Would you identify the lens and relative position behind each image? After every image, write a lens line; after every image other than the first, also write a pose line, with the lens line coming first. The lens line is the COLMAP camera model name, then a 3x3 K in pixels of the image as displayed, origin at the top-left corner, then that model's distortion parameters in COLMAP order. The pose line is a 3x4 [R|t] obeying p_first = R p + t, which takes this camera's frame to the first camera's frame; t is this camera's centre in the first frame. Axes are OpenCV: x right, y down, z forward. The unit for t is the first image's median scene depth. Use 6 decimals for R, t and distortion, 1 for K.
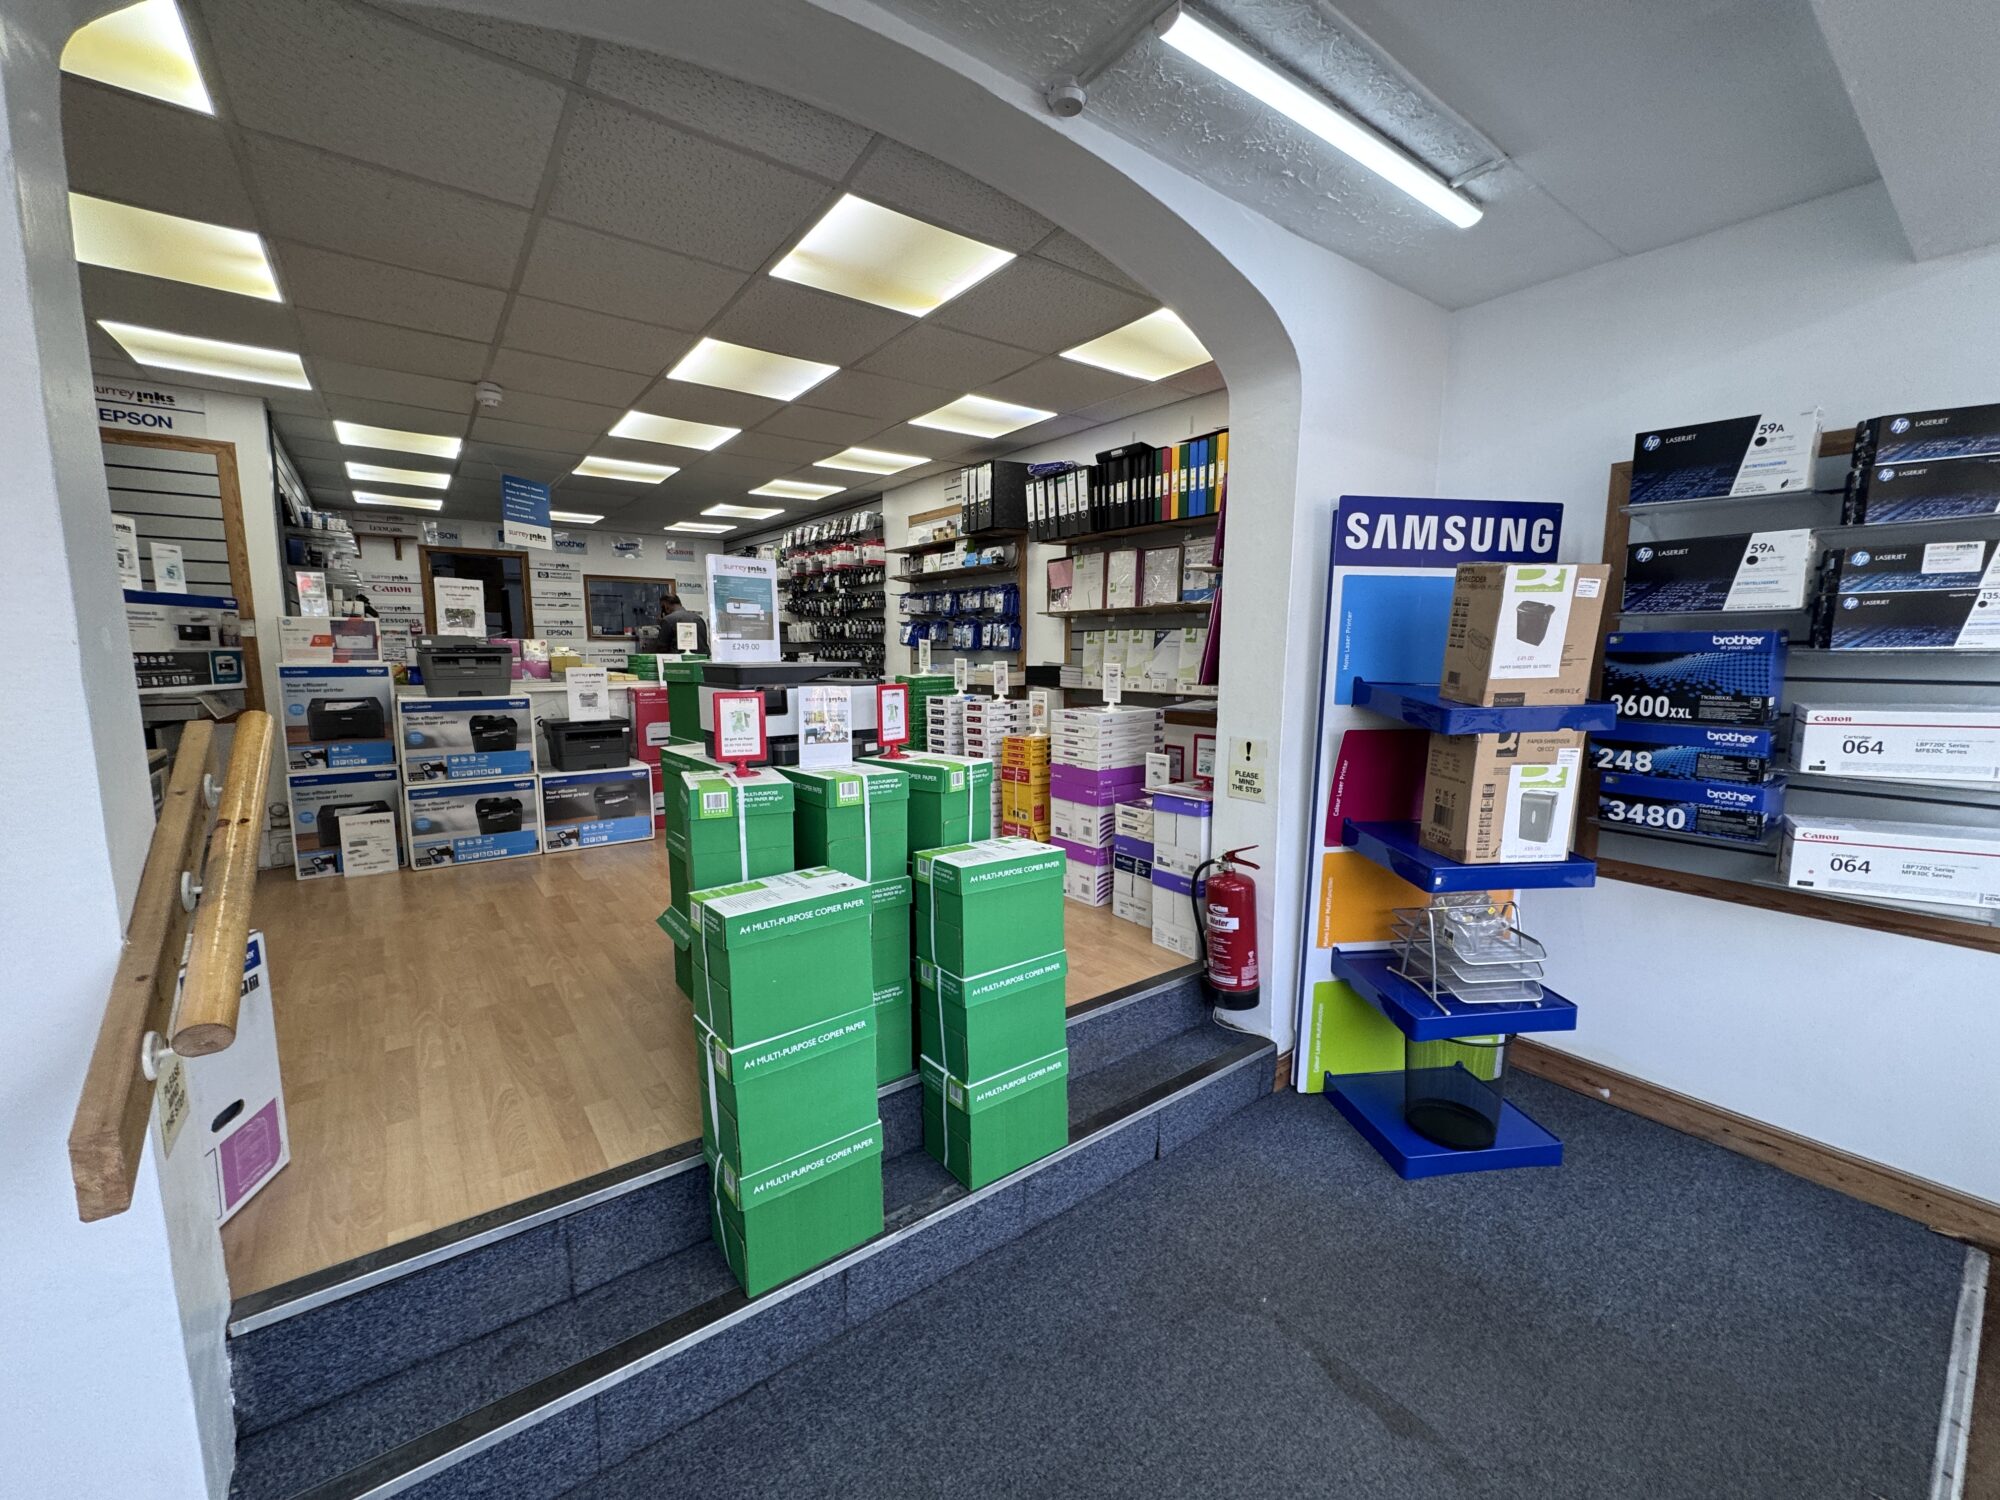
lens RADIAL K [[806.0, 0, 1005.2], [0, 806.0, 749.1], [0, 0, 1]] dist [-0.002227, -0.000273]
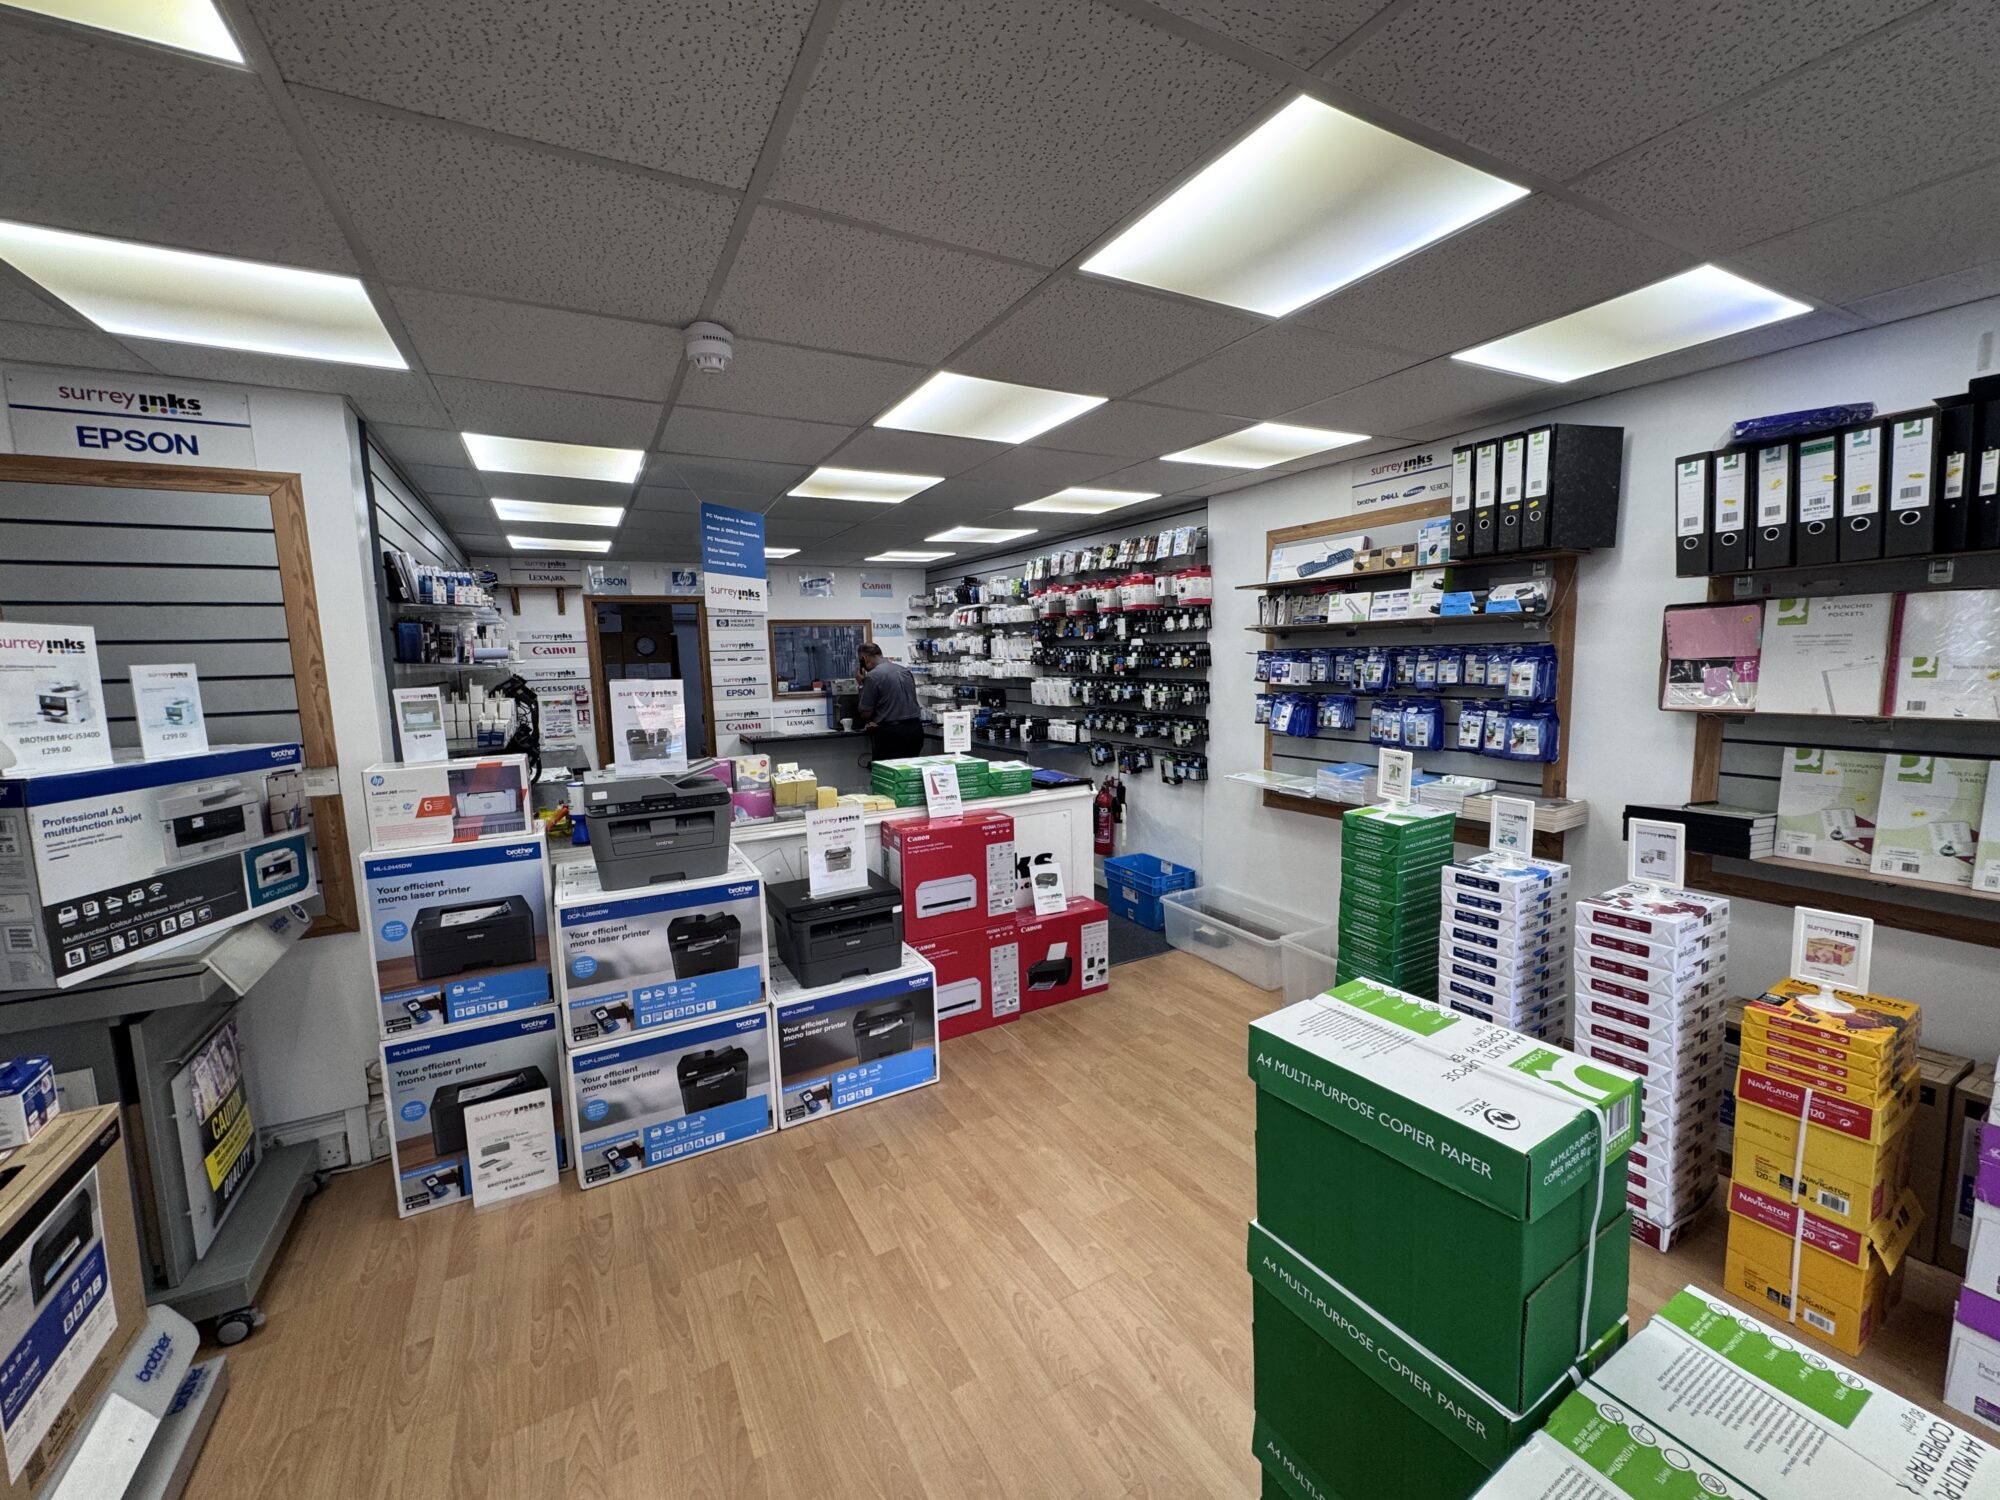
lens RADIAL K [[806.0, 0, 1000.4], [0, 806.0, 748.4], [0, 0, 1]] dist [-0.002227, -0.000273]
pose [[0.988404, -0.011089, -0.151440, -0.325164], [0.010171, 0.999925, -0.006831, -0.152007], [0.151505, 0.005211, 0.988443, 0.442474]]
